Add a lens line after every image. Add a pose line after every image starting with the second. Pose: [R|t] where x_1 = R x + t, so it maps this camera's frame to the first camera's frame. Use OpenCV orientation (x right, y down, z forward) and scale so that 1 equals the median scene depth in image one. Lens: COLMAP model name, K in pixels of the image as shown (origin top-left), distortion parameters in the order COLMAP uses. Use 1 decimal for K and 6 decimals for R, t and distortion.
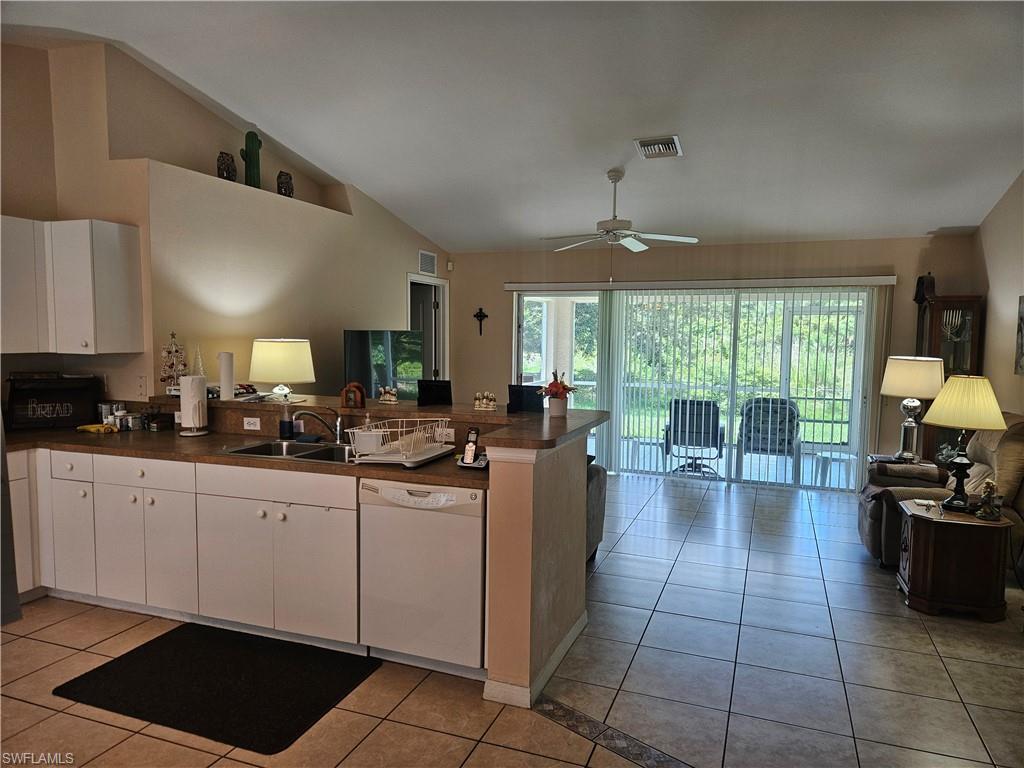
lens RADIAL K [[685.7, 0, 518.1], [0, 685.7, 385.5], [0, 0, 1]] dist [-0.005676, -0.003448]
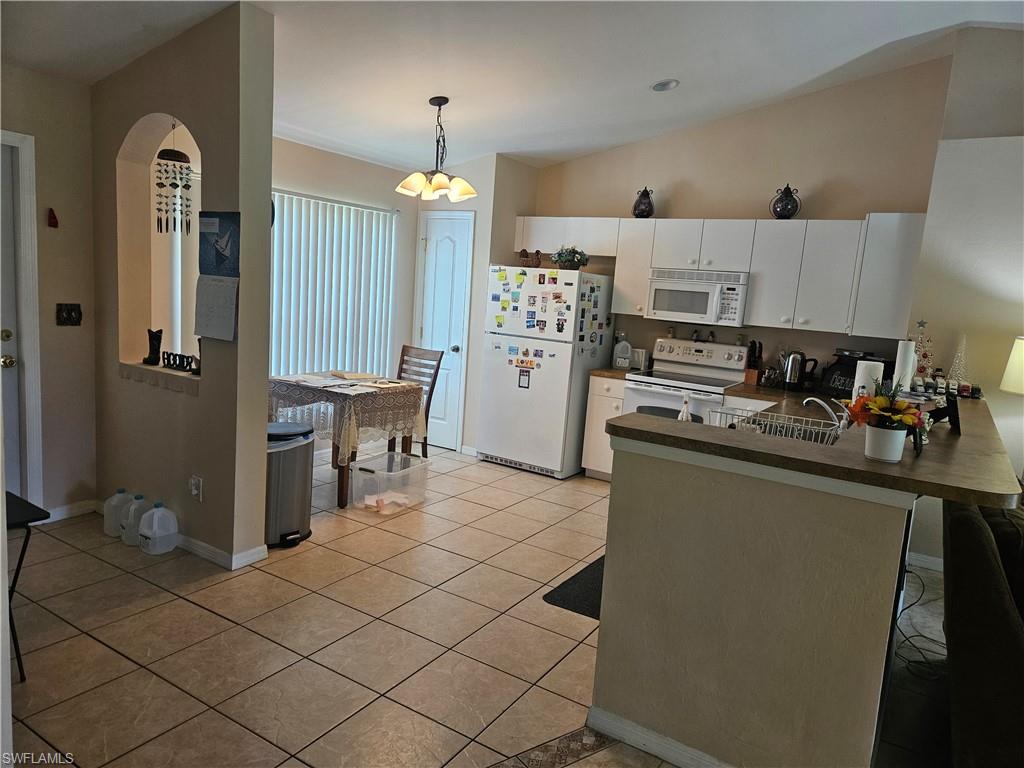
lens RADIAL K [[685.7, 0, 515.7], [0, 685.7, 379.5], [0, 0, 1]] dist [-0.005676, -0.003448]
pose [[-0.195396, 0.118173, -0.973579, 0.828898], [-0.154783, 0.976556, 0.149600, -0.080289], [0.968433, 0.179925, -0.172523, 0.969404]]
